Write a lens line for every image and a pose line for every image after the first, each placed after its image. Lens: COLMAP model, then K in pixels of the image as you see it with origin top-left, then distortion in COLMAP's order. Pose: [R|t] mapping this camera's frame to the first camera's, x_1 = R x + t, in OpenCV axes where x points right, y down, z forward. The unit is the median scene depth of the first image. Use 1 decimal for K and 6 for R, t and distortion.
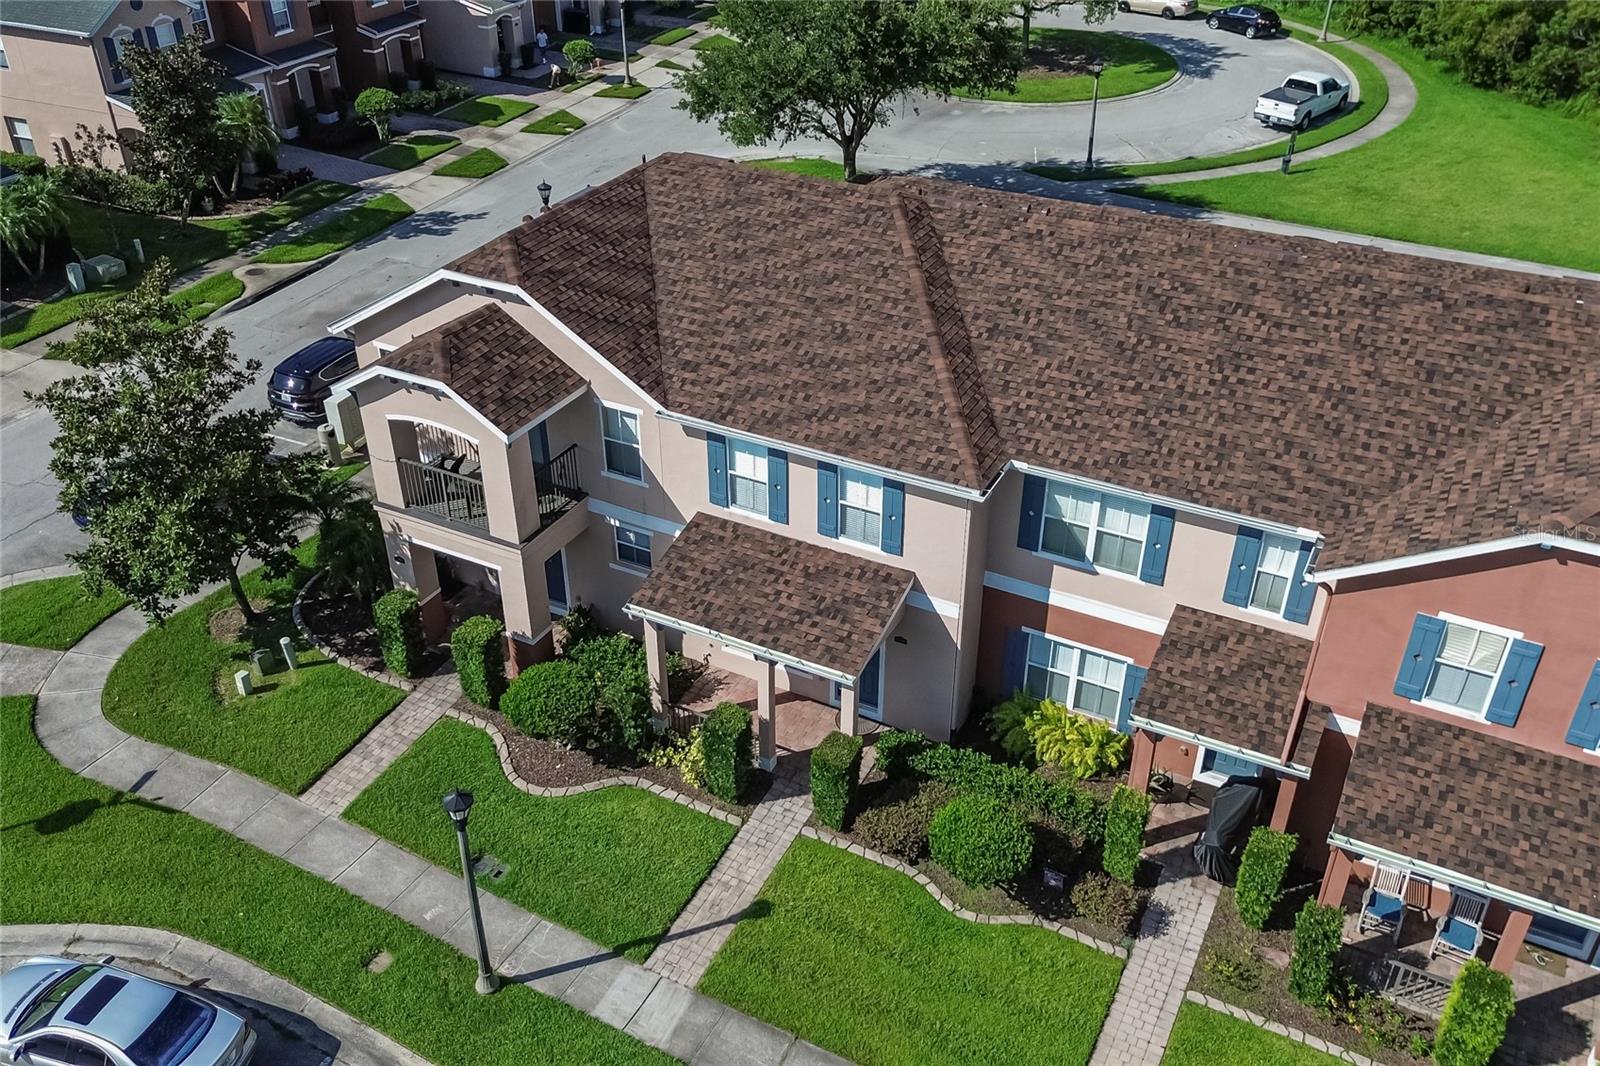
lens RADIAL K [[1346.4, 0, 800.0], [0, 1346.4, 533.0], [0, 0, 1]] dist [0.068642, -0.081679]
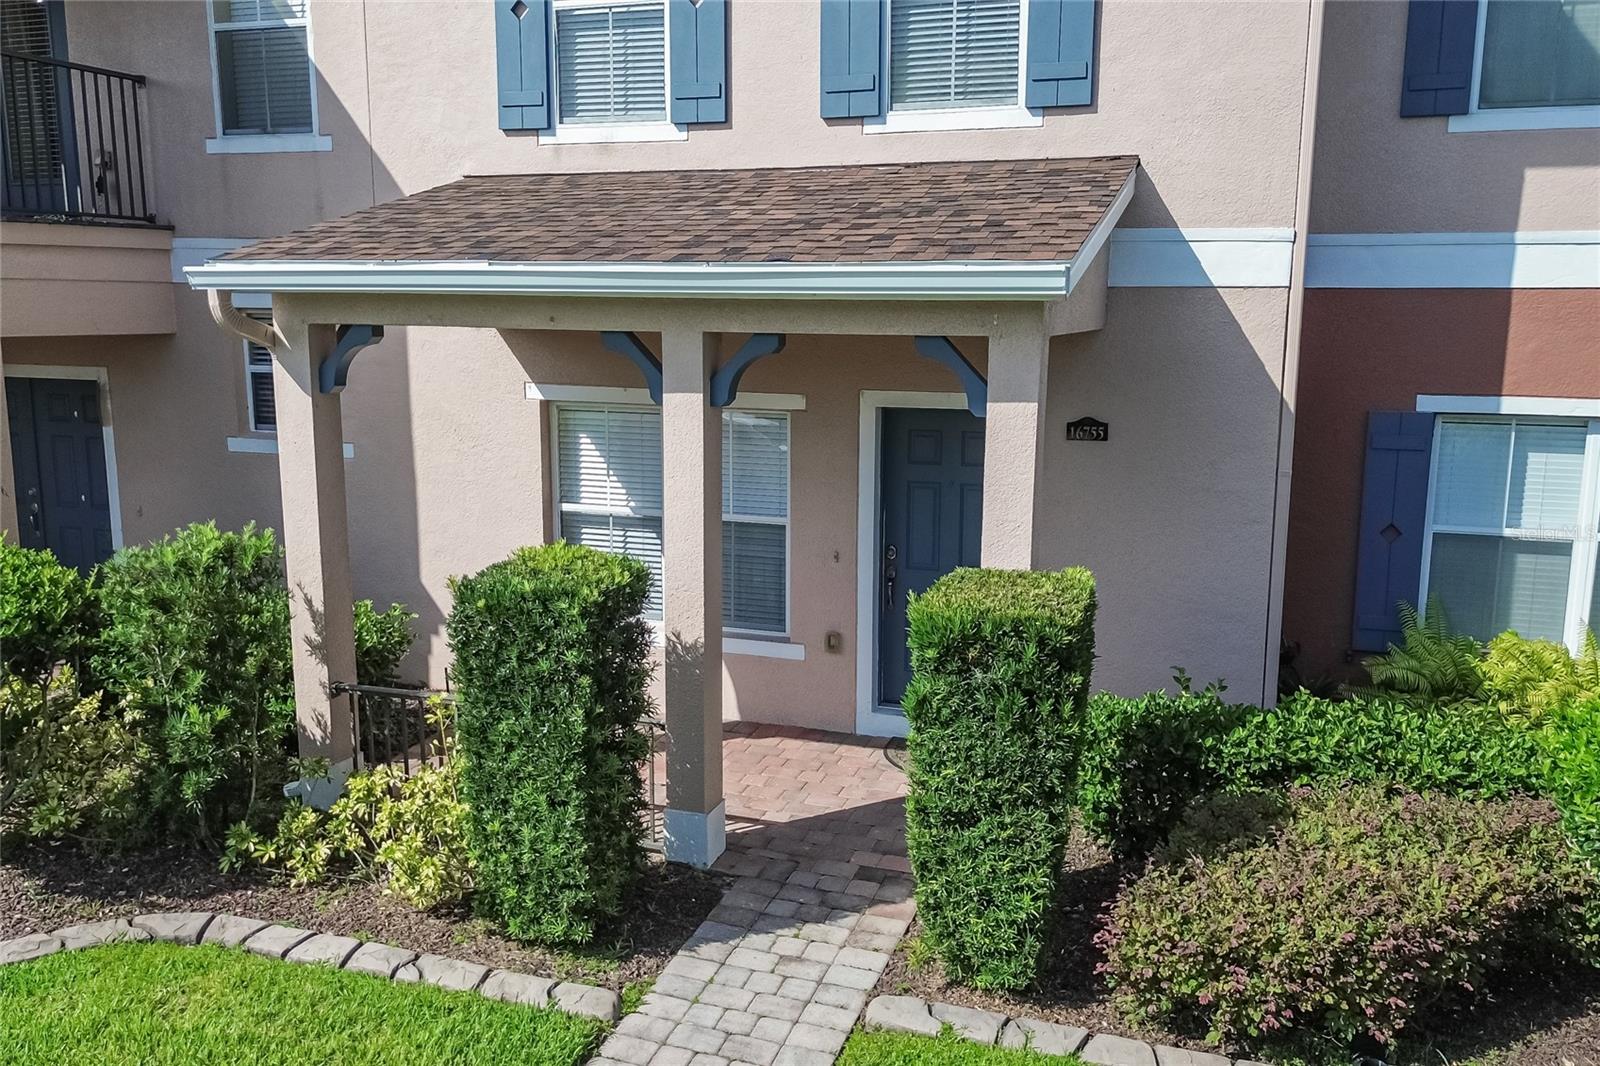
lens RADIAL K [[1346.4, 0, 800.0], [0, 1346.4, 533.0], [0, 0, 1]] dist [0.068642, -0.081679]
pose [[0.989957, -0.017558, 0.140277, -0.042710], [0.070799, 0.920433, -0.384435, 0.230373], [-0.122366, 0.390505, 0.912432, 0.734618]]
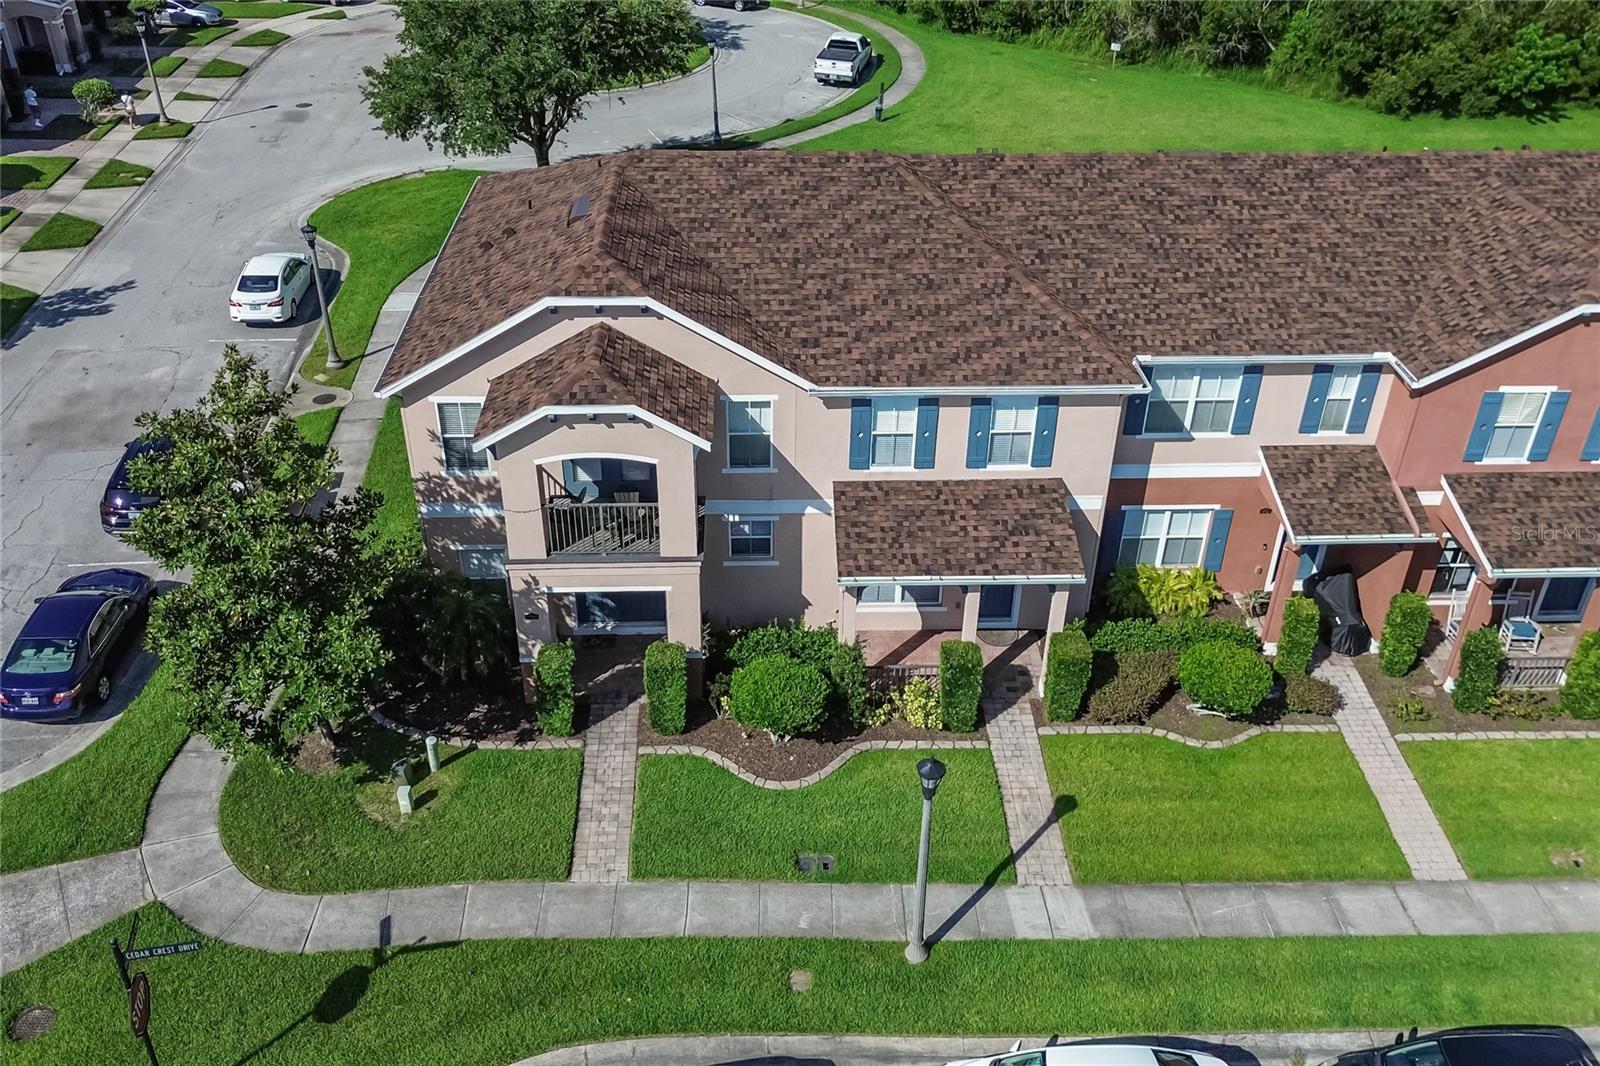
lens RADIAL K [[1346.4, 0, 800.0], [0, 1346.4, 533.0], [0, 0, 1]] dist [0.068642, -0.081679]
pose [[0.866645, -0.260179, 0.425715, -0.579113], [0.259462, 0.963834, 0.060857, -0.049911], [-0.426152, 0.057716, 0.902808, 0.088493]]
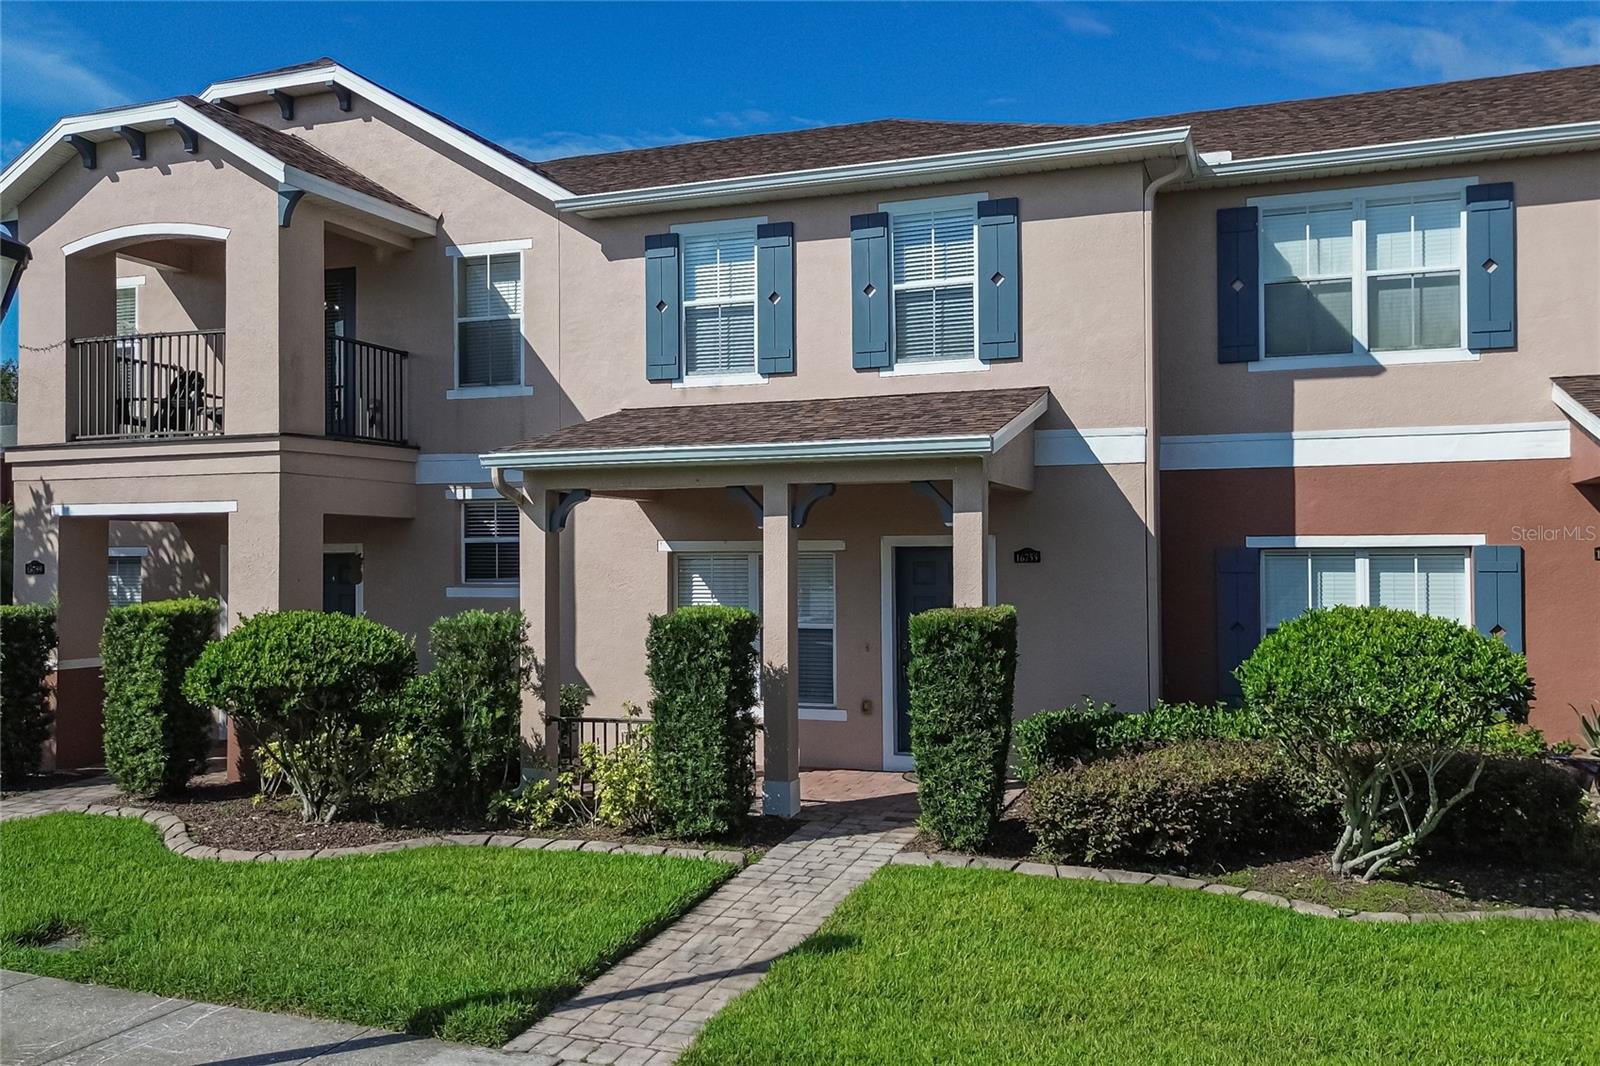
lens RADIAL K [[1346.4, 0, 800.0], [0, 1346.4, 533.0], [0, 0, 1]] dist [0.068642, -0.081679]
pose [[0.992152, -0.001160, 0.125033, -0.077415], [0.071083, 0.827888, -0.556371, 0.361024], [-0.102868, 0.560892, 0.821473, 0.595715]]
